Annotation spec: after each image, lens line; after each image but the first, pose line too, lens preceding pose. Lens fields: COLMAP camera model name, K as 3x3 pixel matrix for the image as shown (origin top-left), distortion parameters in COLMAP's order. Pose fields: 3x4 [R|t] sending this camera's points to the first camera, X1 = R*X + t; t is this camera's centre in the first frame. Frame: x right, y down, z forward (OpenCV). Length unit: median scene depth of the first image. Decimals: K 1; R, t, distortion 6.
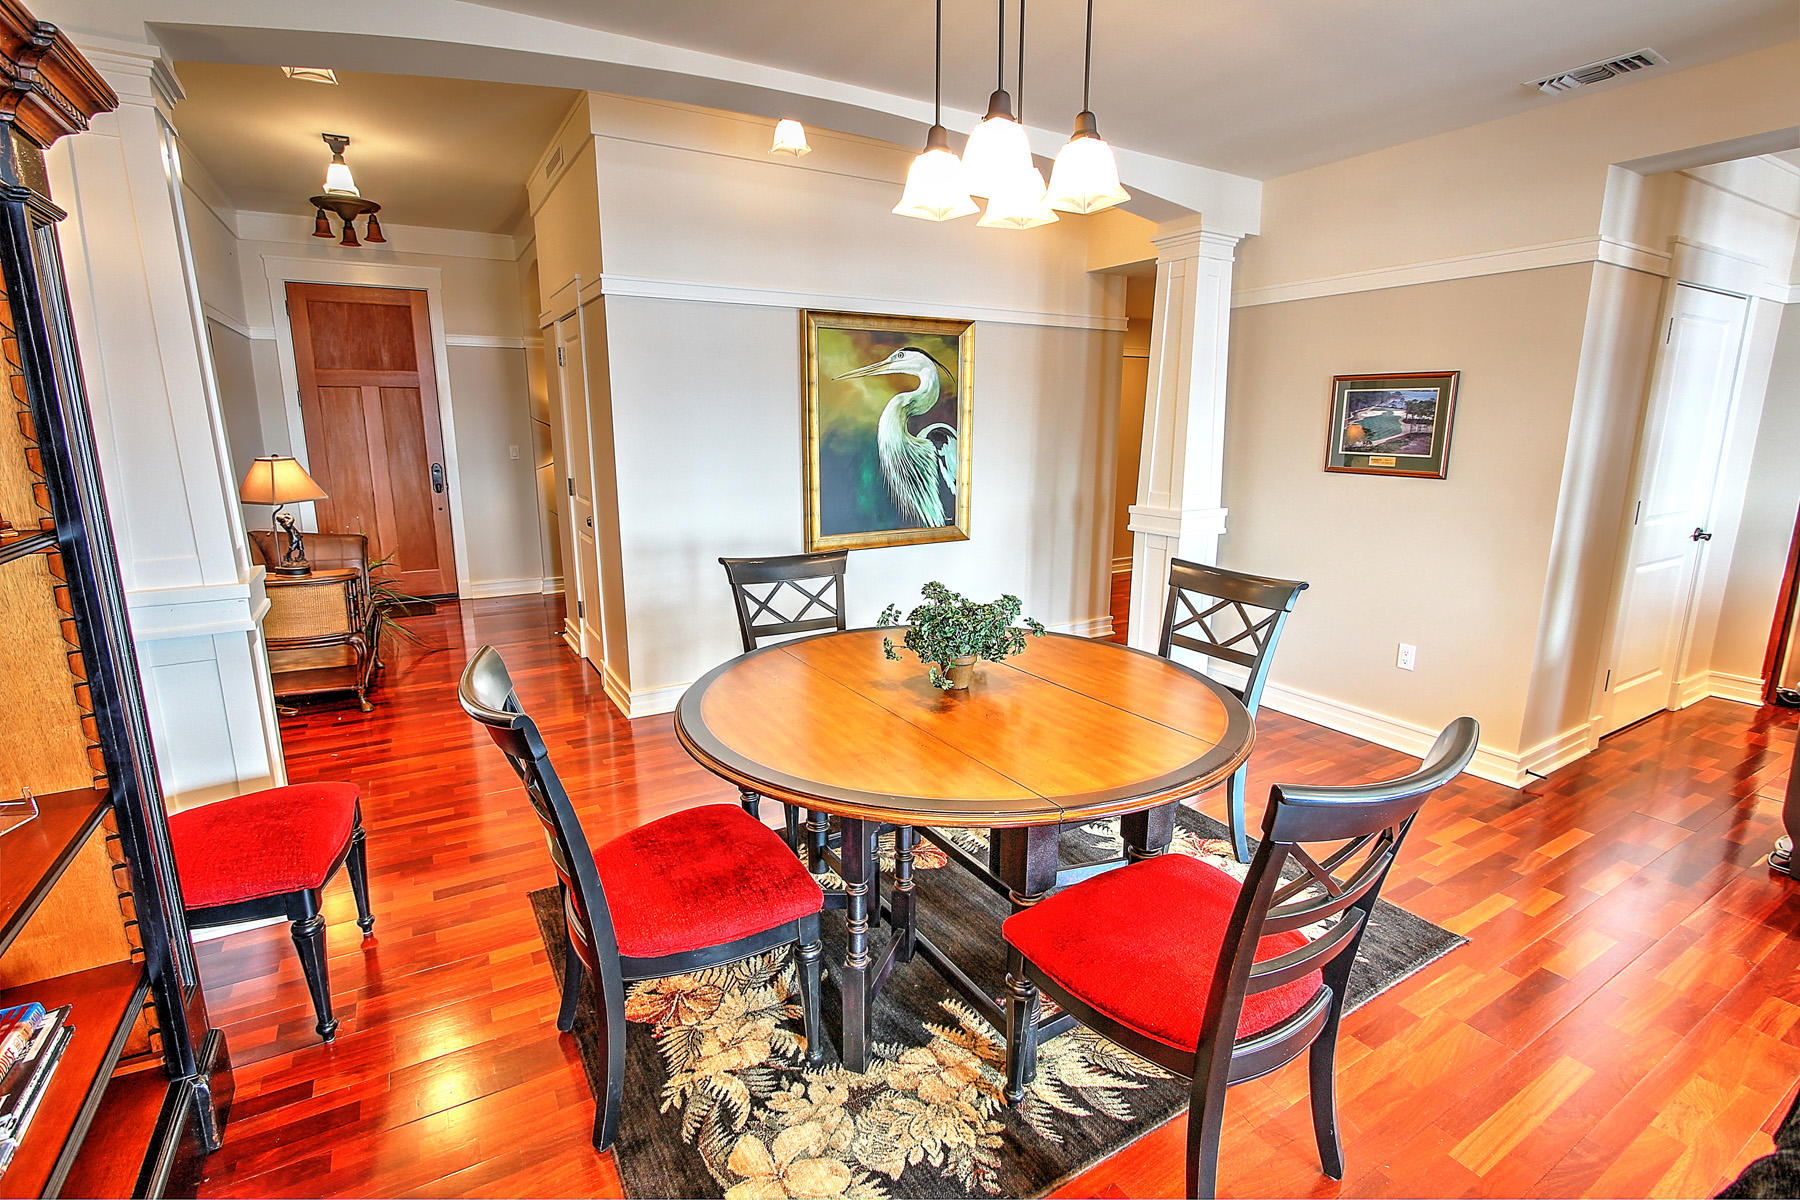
lens RADIAL K [[826.3, 0, 894.7], [0, 826.3, 596.5], [0, 0, 1]] dist [-0.017251, 0.002135]
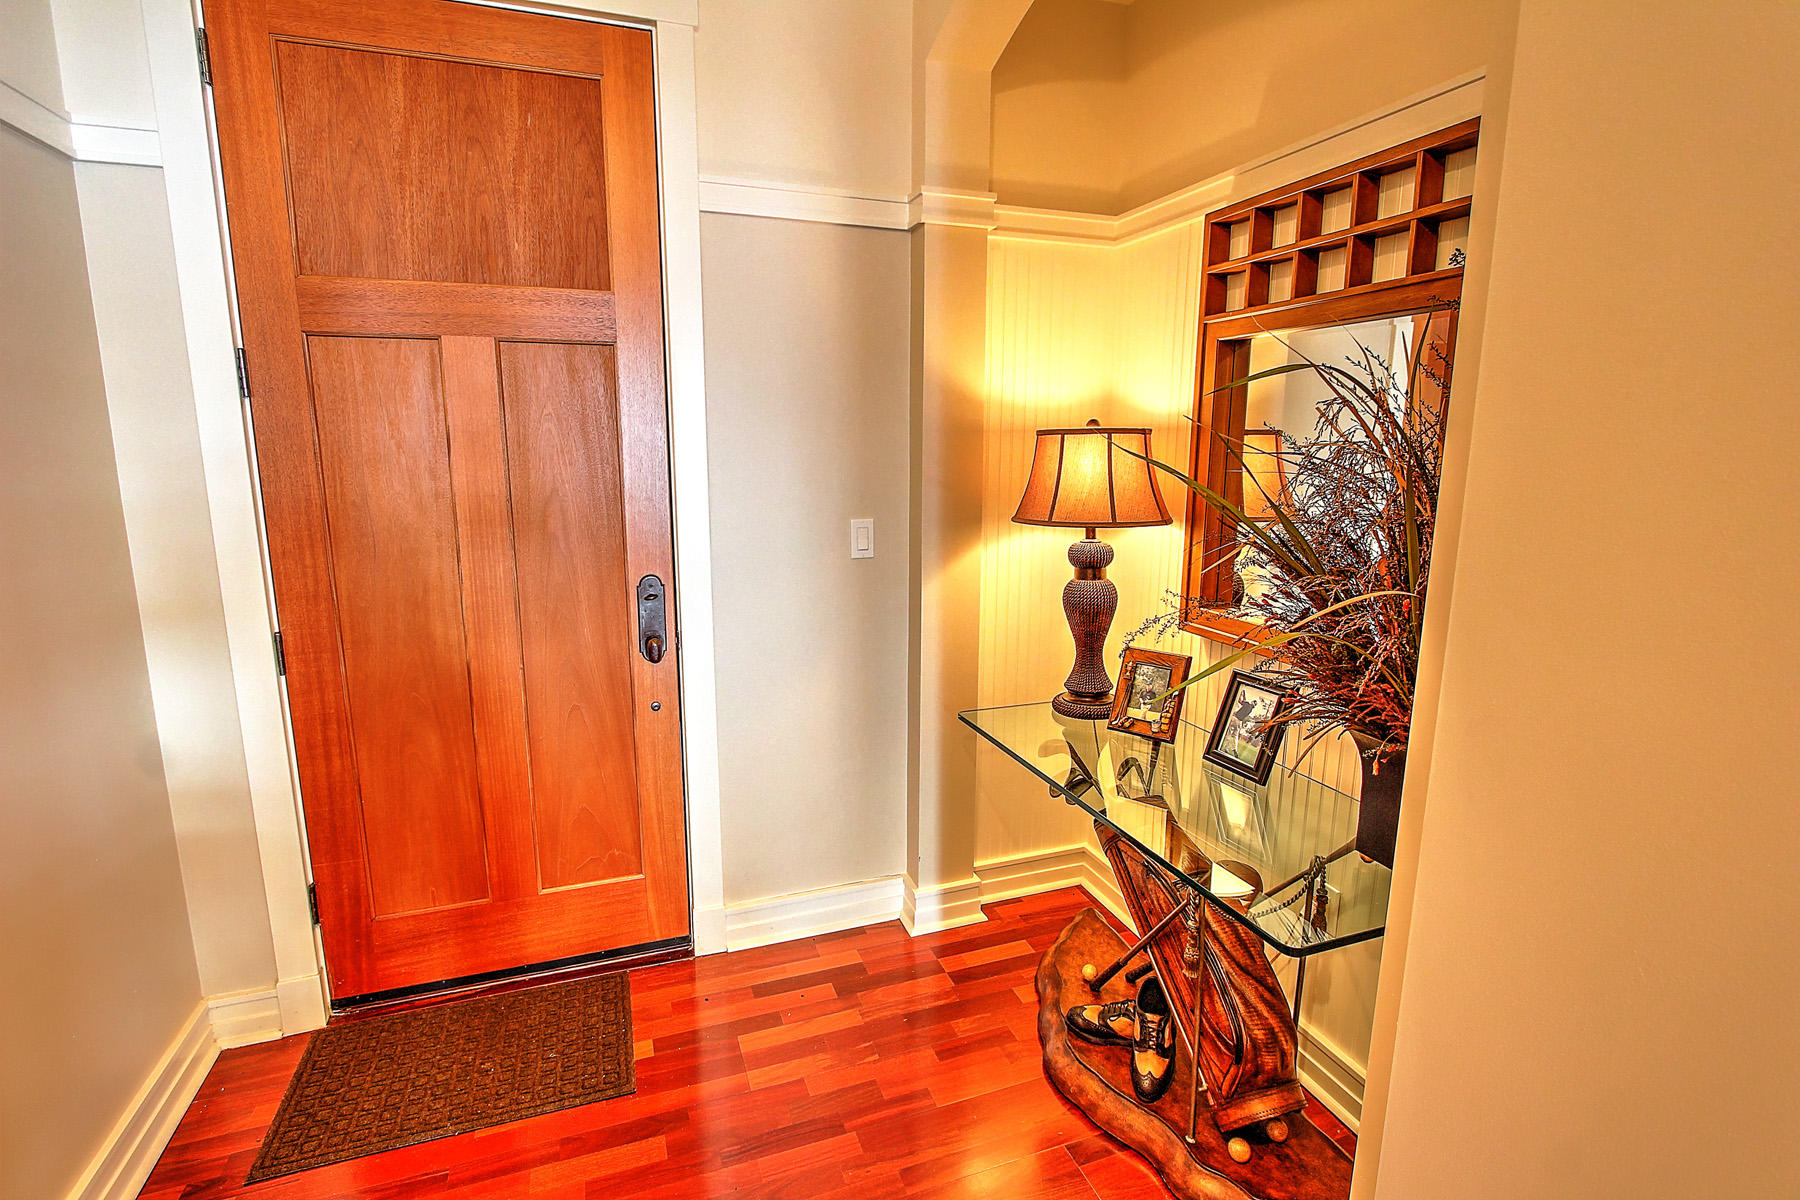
lens RADIAL K [[826.3, 0, 894.7], [0, 826.3, 594.6], [0, 0, 1]] dist [-0.017251, 0.002135]
pose [[0.981725, 0.031562, -0.187672, -0.419146], [-0.037510, 0.998898, -0.028225, -0.155550], [0.186574, 0.034749, 0.981826, 0.726837]]
